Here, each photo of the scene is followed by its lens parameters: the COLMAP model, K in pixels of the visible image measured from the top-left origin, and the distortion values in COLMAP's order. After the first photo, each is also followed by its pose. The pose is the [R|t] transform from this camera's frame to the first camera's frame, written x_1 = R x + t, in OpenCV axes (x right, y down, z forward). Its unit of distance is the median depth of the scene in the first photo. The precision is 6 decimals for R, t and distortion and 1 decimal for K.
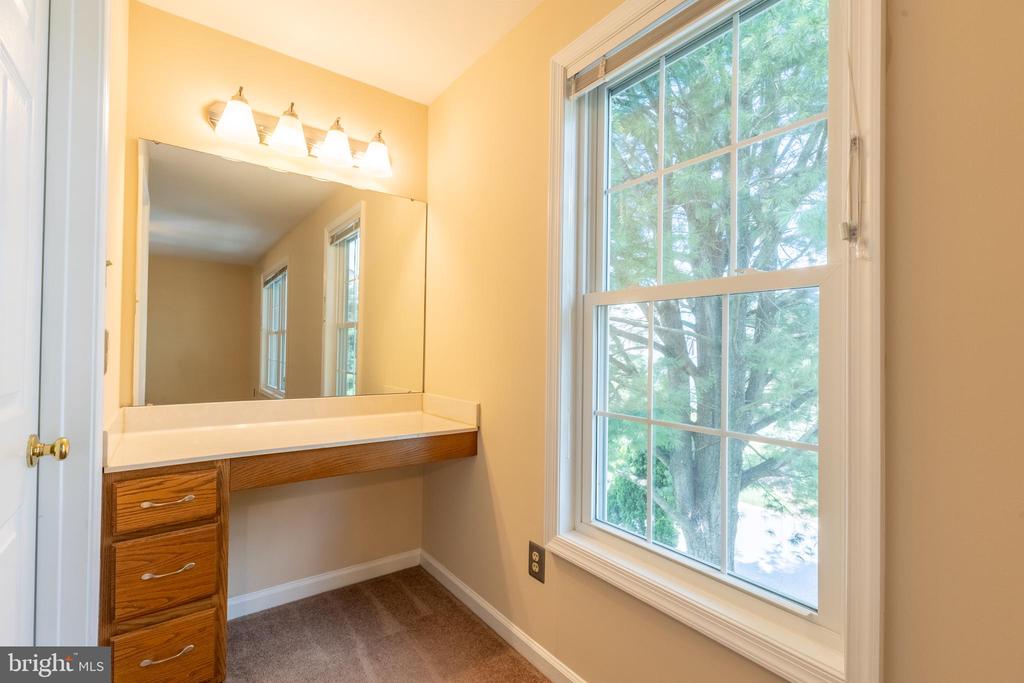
lens RADIAL K [[459.6, 0, 513.0], [0, 459.6, 341.5], [0, 0, 1]] dist [0.006229, -0.000363]
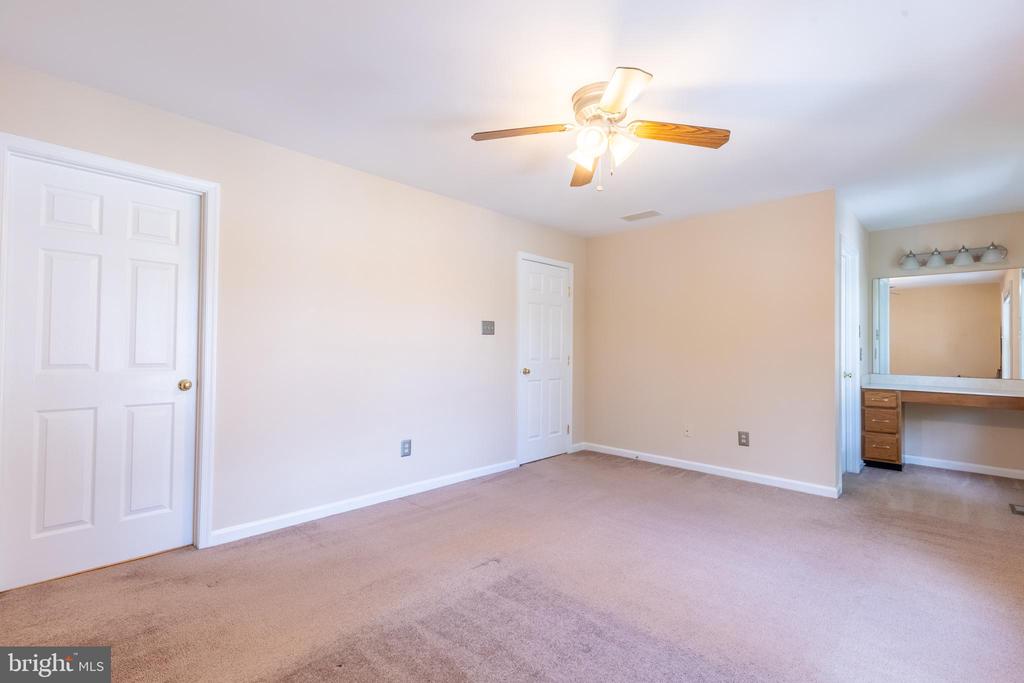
lens RADIAL K [[459.6, 0, 513.0], [0, 459.6, 341.5], [0, 0, 1]] dist [0.006229, -0.000363]
pose [[0.173205, -0.023504, -0.984605, 2.089724], [0.004997, 0.999723, -0.022986, -0.003276], [0.984873, -0.000939, 0.173275, -2.187850]]
